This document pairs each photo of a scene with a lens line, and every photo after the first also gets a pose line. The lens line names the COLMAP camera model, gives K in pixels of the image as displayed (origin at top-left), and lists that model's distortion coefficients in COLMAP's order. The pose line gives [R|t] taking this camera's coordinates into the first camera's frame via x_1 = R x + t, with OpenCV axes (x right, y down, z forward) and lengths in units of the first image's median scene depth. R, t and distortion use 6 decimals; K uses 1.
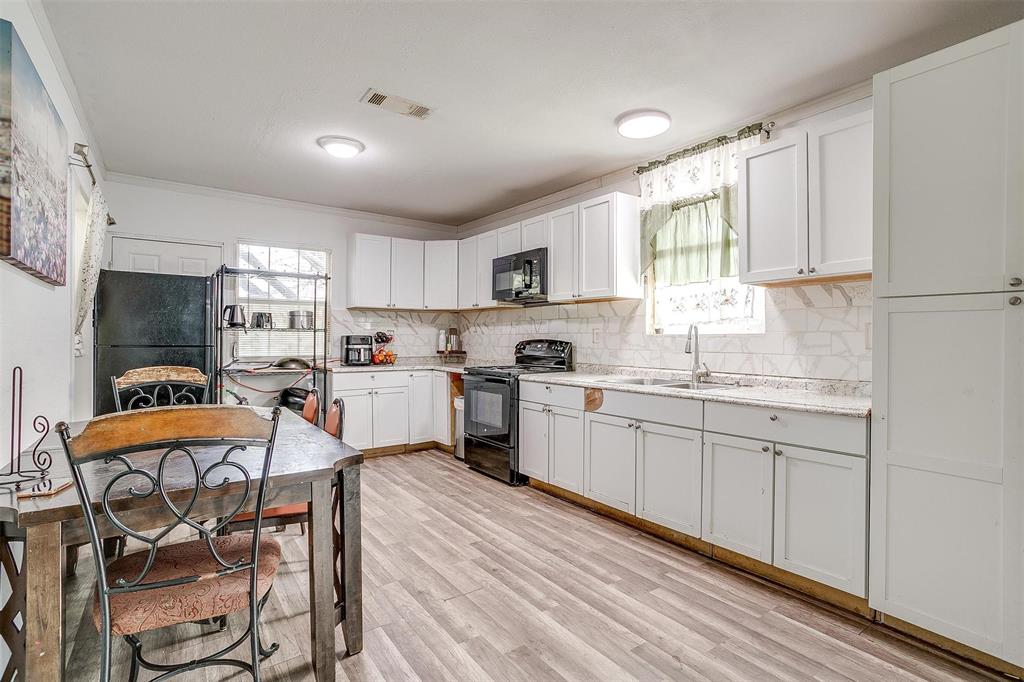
lens RADIAL K [[492.1, 0, 518.0], [0, 492.1, 339.1], [0, 0, 1]] dist [-0.063949, 0.035457]
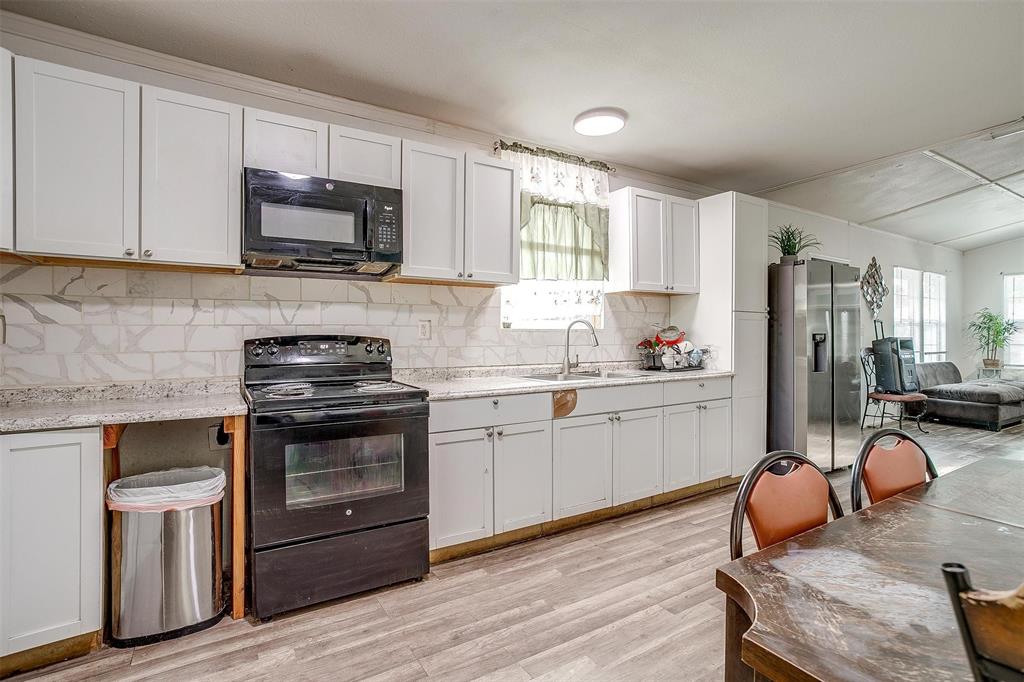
lens RADIAL K [[492.1, 0, 518.0], [0, 492.1, 339.1], [0, 0, 1]] dist [-0.063949, 0.035457]
pose [[0.069561, -0.011281, 0.997514, -0.641968], [0.001670, 0.999936, 0.011192, -0.000581], [-0.997576, 0.000887, 0.069576, 0.912167]]
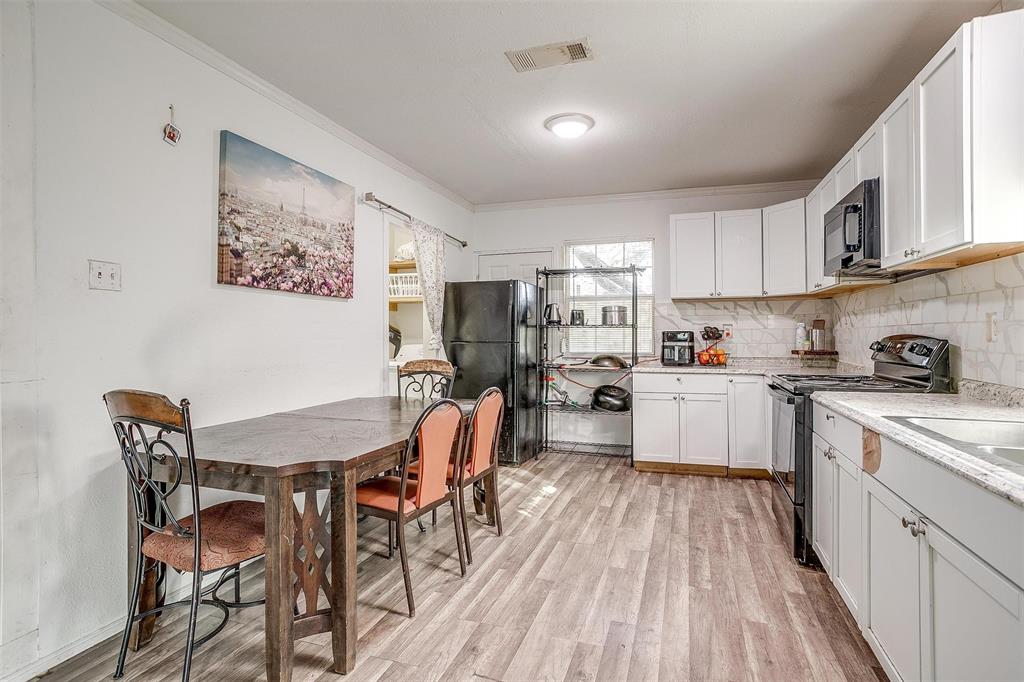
lens RADIAL K [[494.8, 0, 522.0], [0, 494.8, 333.5], [0, 0, 1]] dist [-0.062233, 0.036332]
pose [[0.582150, -0.007596, -0.813046, 0.314259], [0.004765, 0.999971, -0.005930, 0.001058], [0.813067, -0.000422, 0.582169, 0.366587]]
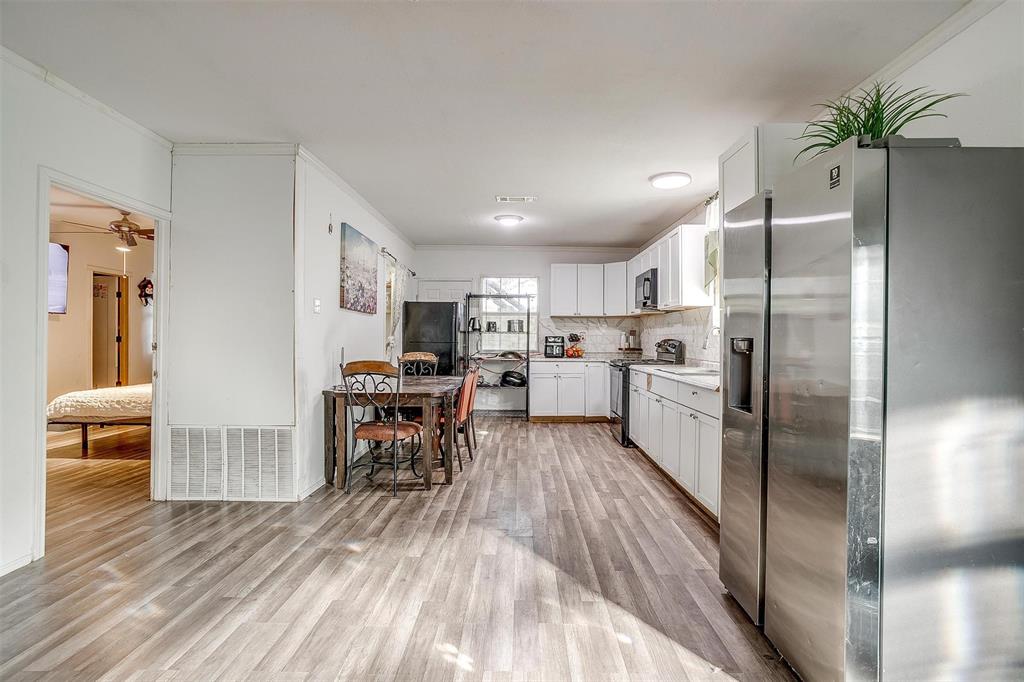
lens RADIAL K [[494.8, 0, 522.0], [0, 494.8, 333.5], [0, 0, 1]] dist [-0.062233, 0.036332]
pose [[0.811930, -0.006098, -0.583723, 0.597959], [-0.001778, 0.999915, -0.012919, 0.004917], [0.583752, 0.011528, 0.811850, -0.293922]]
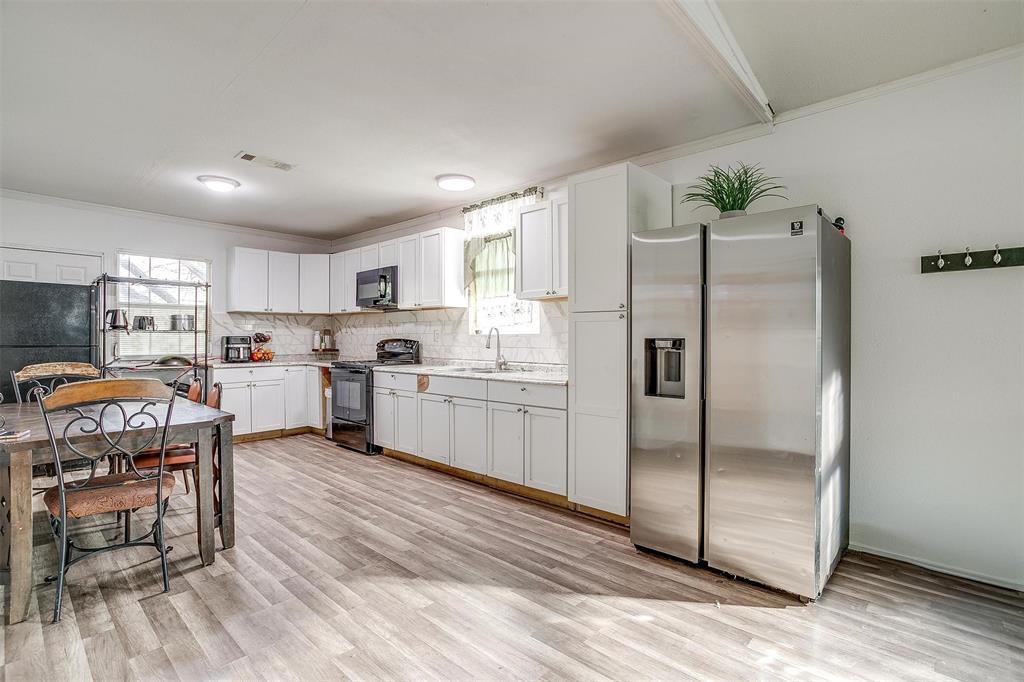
lens RADIAL K [[488.2, 0, 513.5], [0, 488.2, 339.0], [0, 0, 1]] dist [-0.055887, 0.034378]
pose [[0.981029, -0.005382, 0.193785, 0.123551], [0.005032, 0.999985, 0.002300, -0.000014], [-0.193794, -0.001281, 0.981041, -0.320072]]
